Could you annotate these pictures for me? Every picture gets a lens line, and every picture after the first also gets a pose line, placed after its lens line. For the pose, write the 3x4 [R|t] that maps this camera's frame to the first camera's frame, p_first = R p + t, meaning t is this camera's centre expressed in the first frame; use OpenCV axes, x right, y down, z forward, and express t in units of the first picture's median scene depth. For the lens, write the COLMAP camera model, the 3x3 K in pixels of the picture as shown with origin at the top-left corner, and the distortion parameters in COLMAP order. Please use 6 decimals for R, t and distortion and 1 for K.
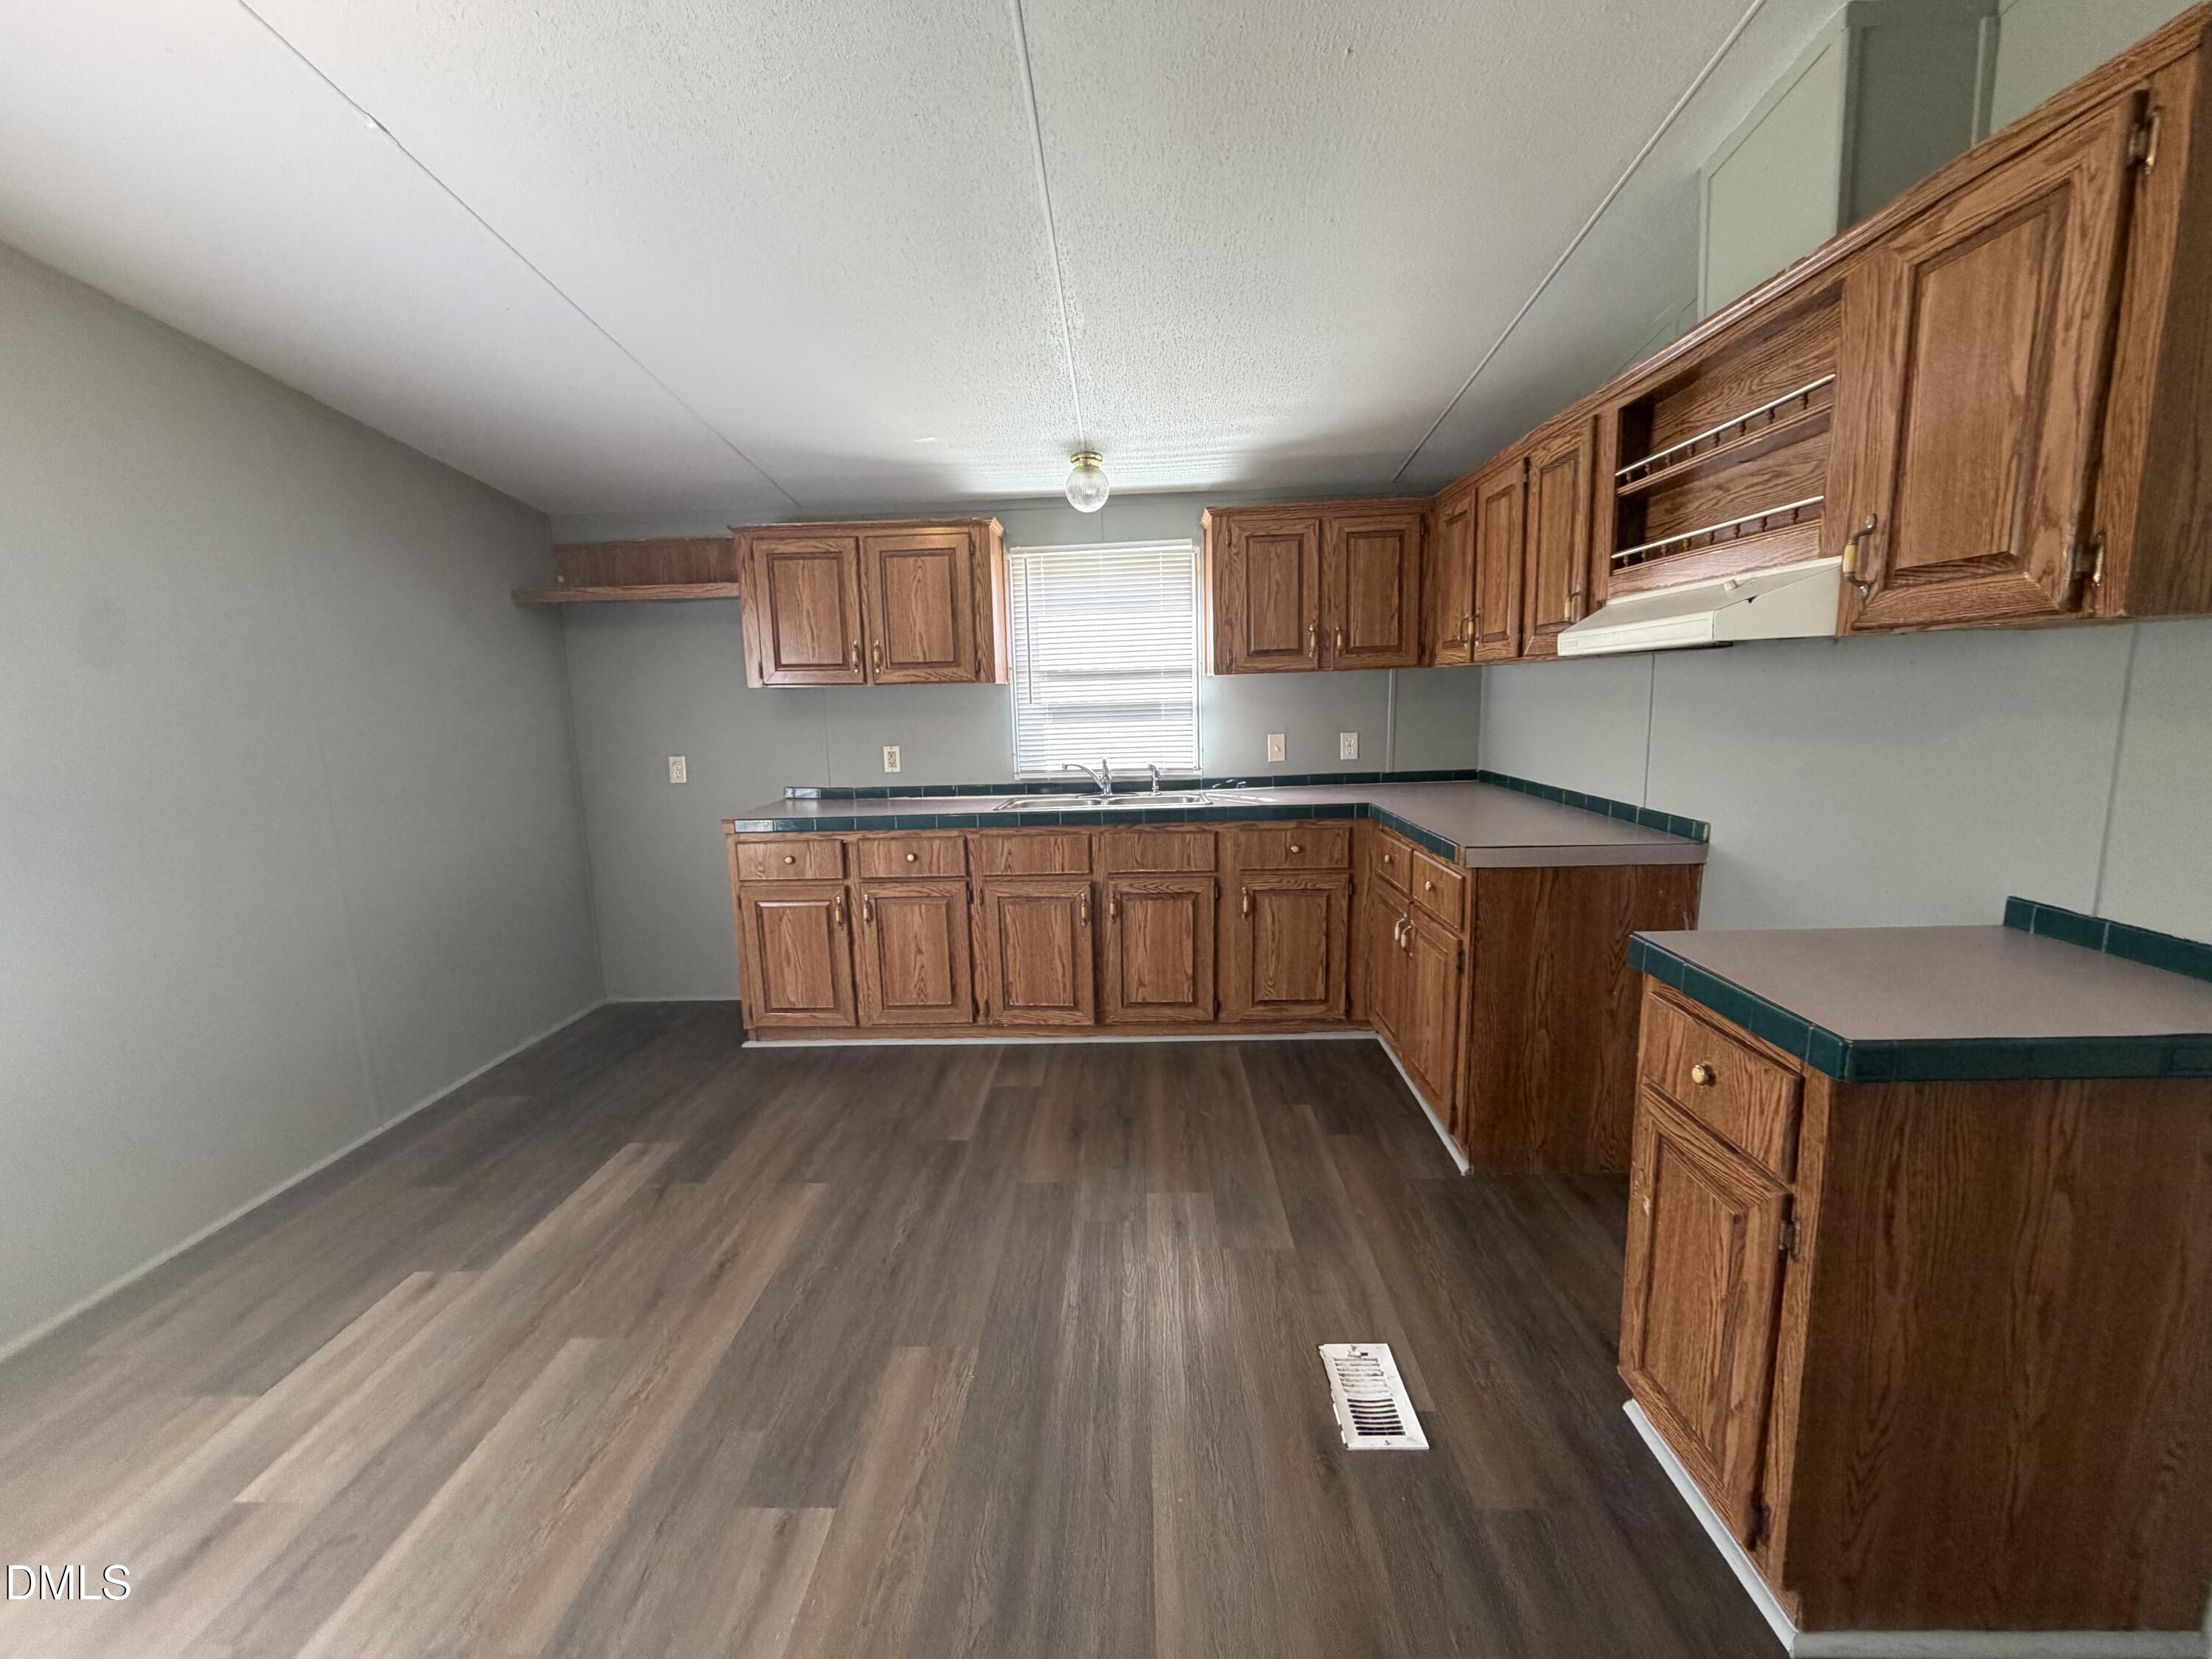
lens RADIAL K [[882.4, 0, 1104.5], [0, 882.4, 826.8], [0, 0, 1]] dist [-0.000227, 0.000861]
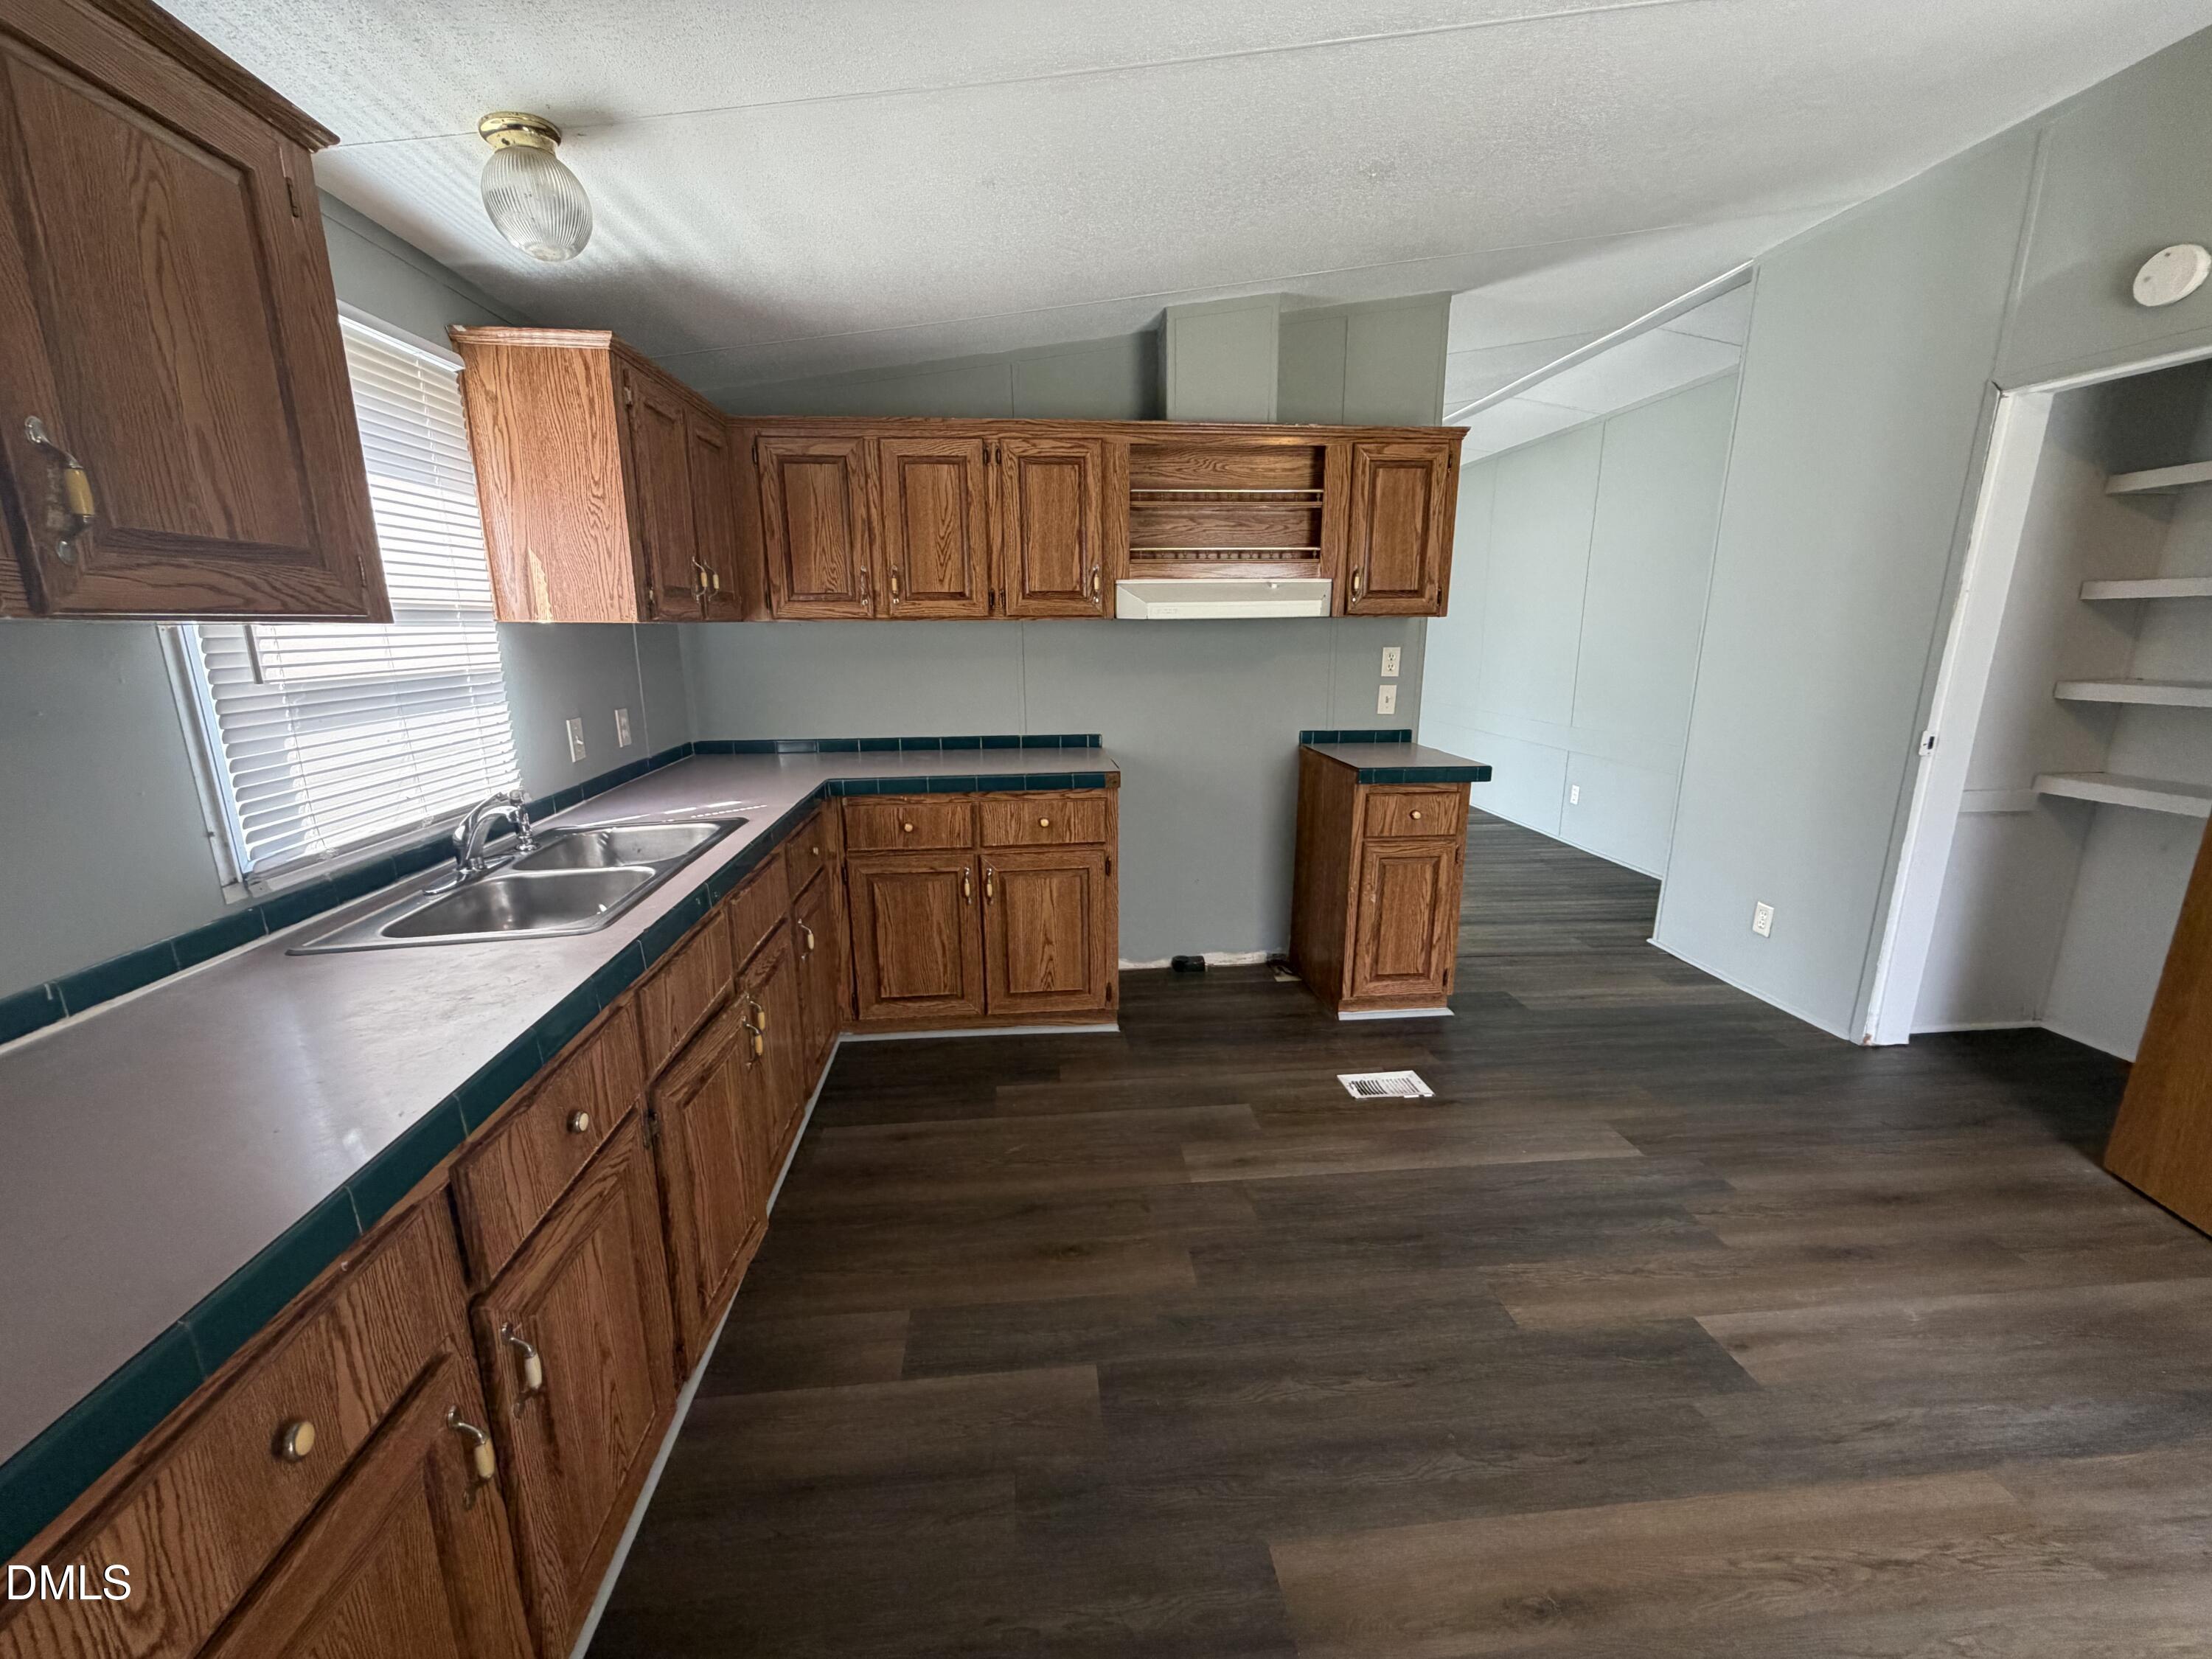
lens RADIAL K [[882.4, 0, 1104.4], [0, 882.4, 822.6], [0, 0, 1]] dist [-0.000227, 0.000861]
pose [[-0.131112, -0.188679, 0.973247, -1.071074], [0.163758, 0.964114, 0.208969, -0.226180], [-0.977749, 0.186776, -0.095509, 1.529925]]
